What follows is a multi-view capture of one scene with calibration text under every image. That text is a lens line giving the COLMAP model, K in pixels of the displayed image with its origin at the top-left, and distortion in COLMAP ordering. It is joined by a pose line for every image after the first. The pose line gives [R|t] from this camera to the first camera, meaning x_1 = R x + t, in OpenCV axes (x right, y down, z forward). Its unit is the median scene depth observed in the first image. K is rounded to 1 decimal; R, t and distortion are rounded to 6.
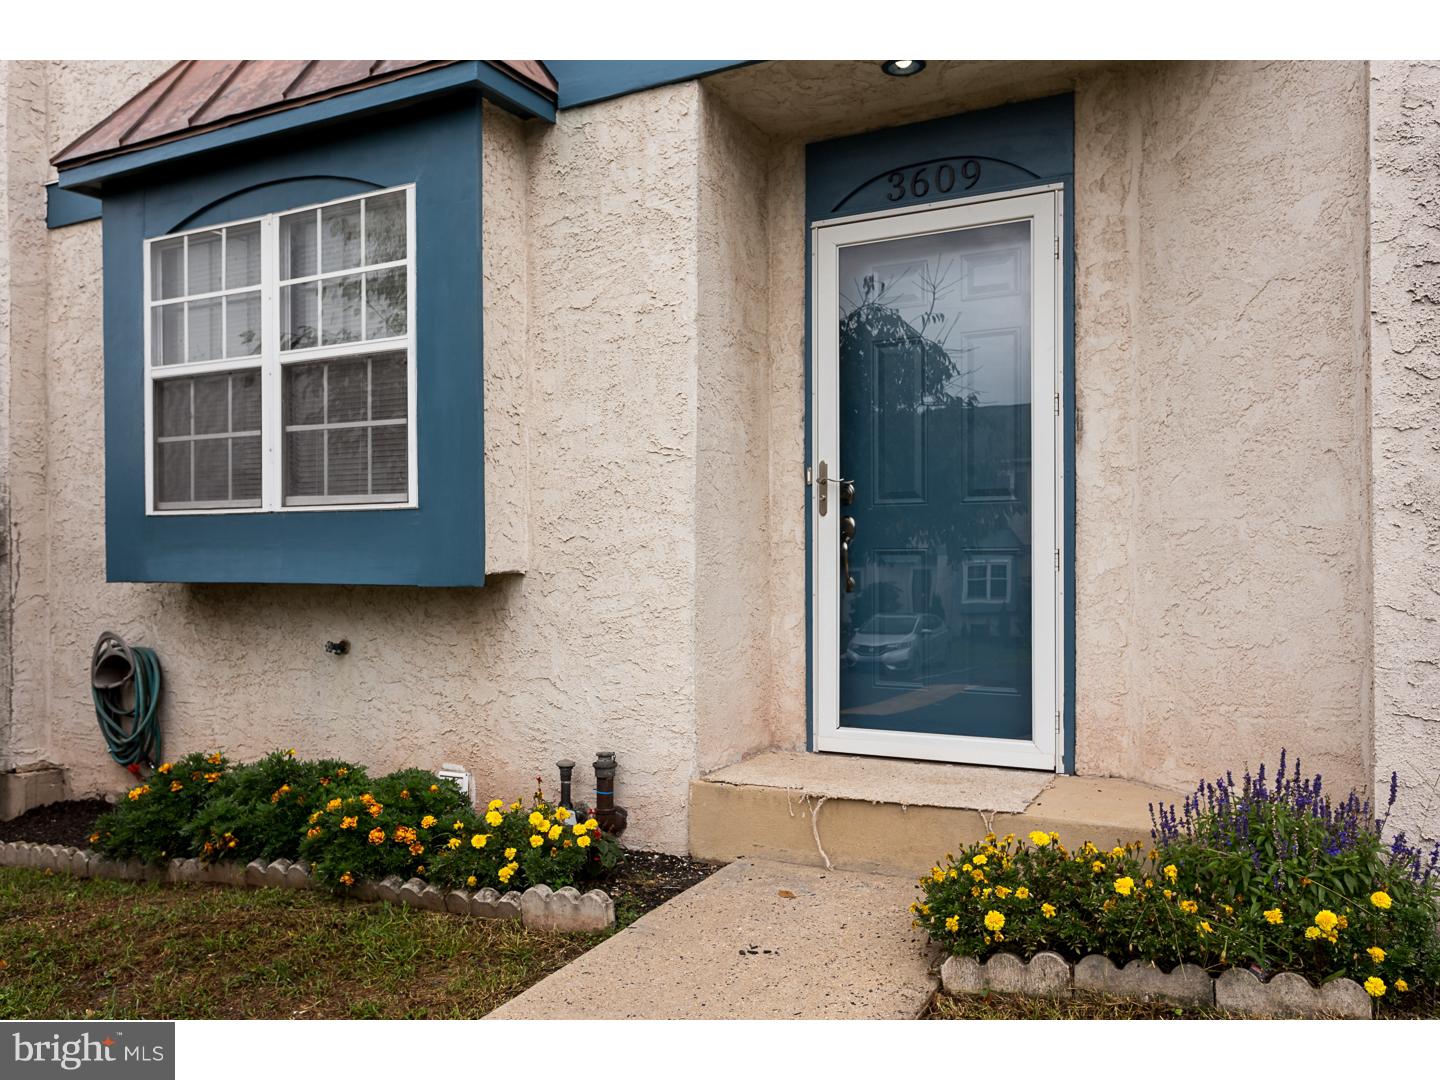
lens RADIAL K [[1116.7, 0, 757.1], [0, 1116.7, 544.6], [0, 0, 1]] dist [0.004348, 0.009184]
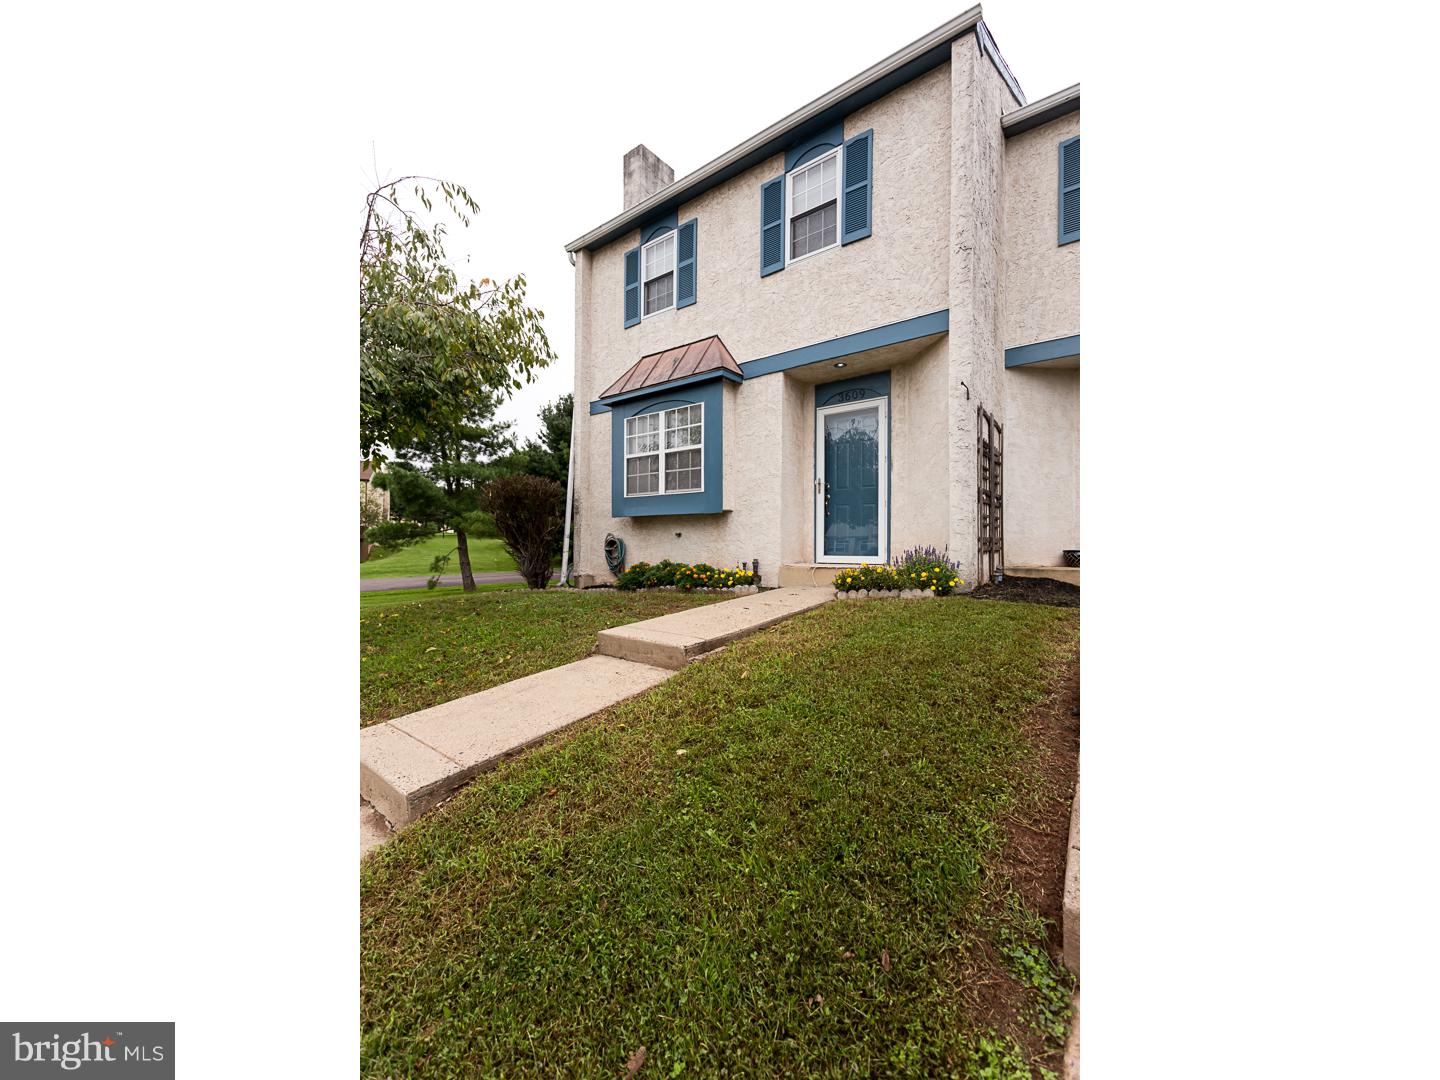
lens RADIAL K [[677.9, 0, 714.0], [0, 677.9, 542.2], [0, 0, 1]] dist [0.001737, 0.000712]
pose [[0.982544, 0.002590, -0.186012, 0.130767], [-0.009205, 0.999355, -0.034710, 0.199847], [0.185802, 0.035816, 0.981934, -1.103528]]
